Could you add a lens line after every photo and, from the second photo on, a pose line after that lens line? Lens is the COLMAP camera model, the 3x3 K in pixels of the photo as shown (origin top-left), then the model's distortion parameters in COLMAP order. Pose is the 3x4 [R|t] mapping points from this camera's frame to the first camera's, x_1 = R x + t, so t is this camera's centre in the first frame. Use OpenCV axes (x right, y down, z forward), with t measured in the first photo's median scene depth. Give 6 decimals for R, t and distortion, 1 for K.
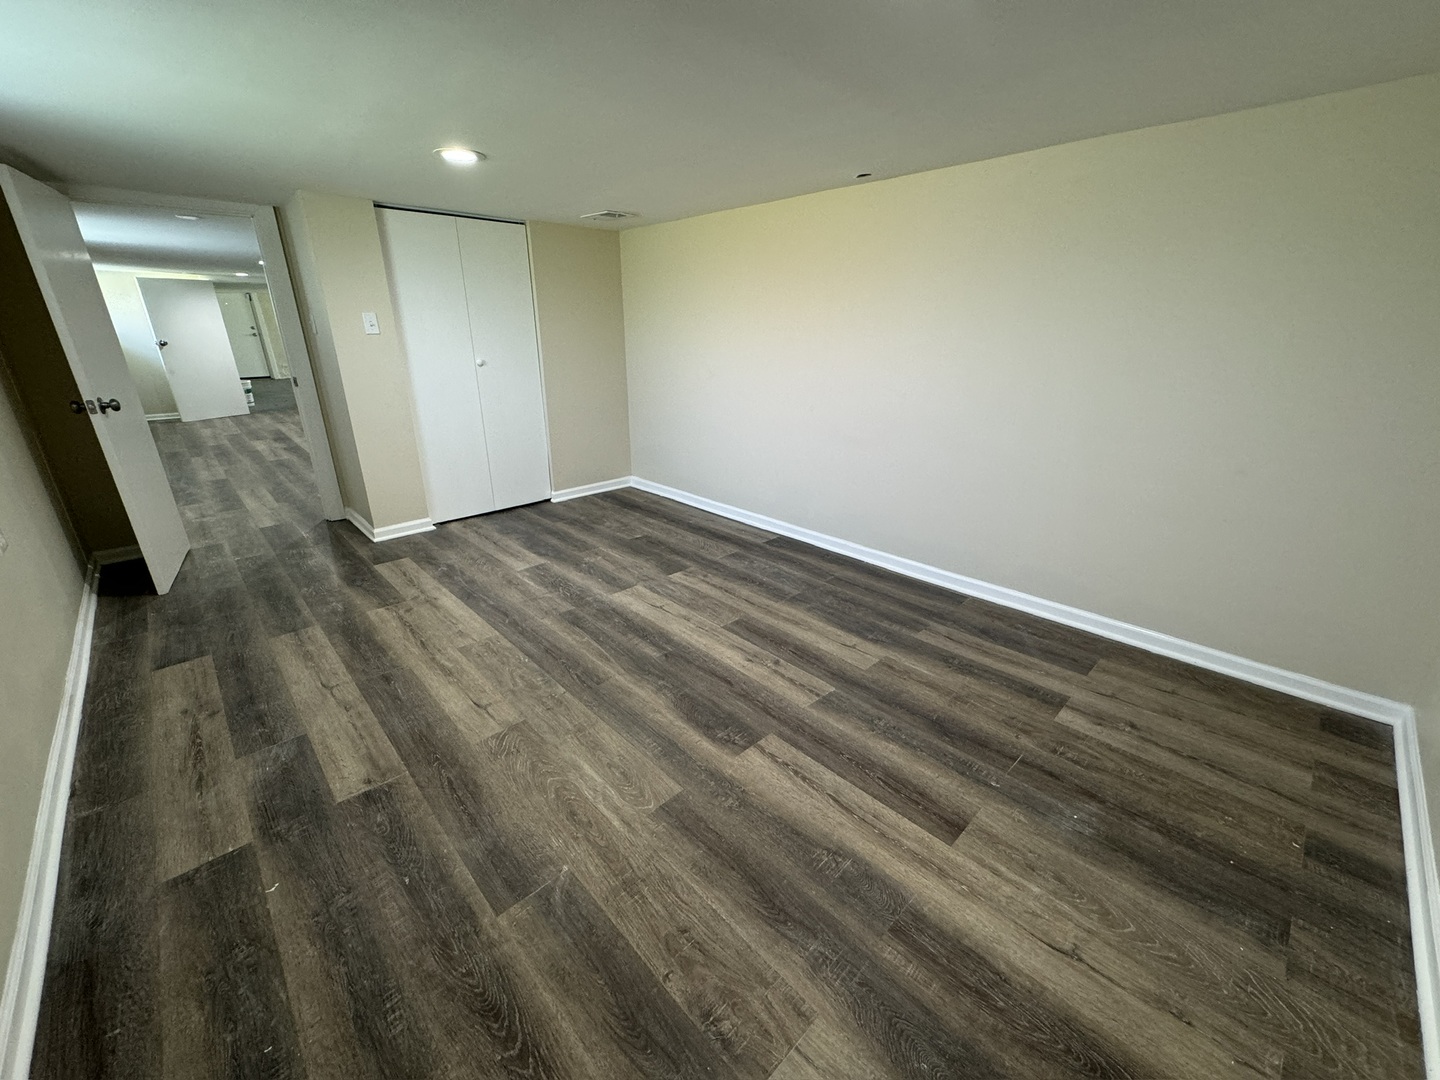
lens RADIAL K [[576.6, 0, 724.1], [0, 576.6, 540.5], [0, 0, 1]] dist [-0.001810, 0.000351]
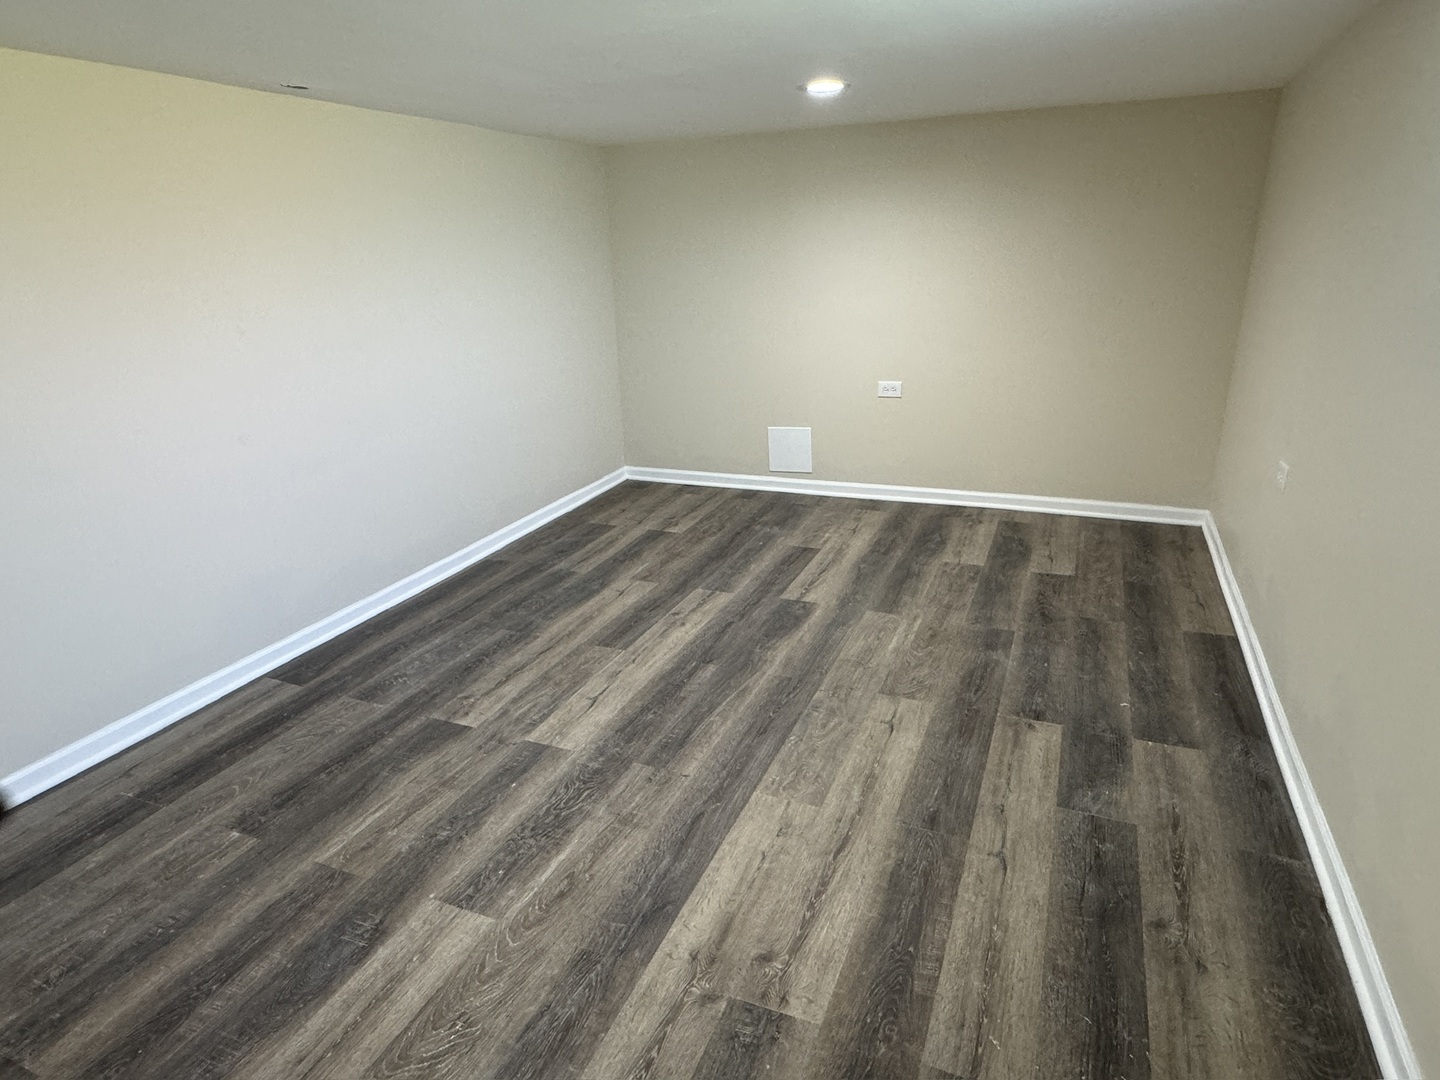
lens RADIAL K [[837.7, 0, 723.4], [0, 837.7, 539.5], [0, 0, 1]] dist [0.000654, -0.001711]
pose [[-0.395011, -0.292312, 0.870930, -1.237320], [0.350062, 0.828609, 0.436879, -0.529026], [-0.849366, 0.477452, -0.224983, 1.272472]]
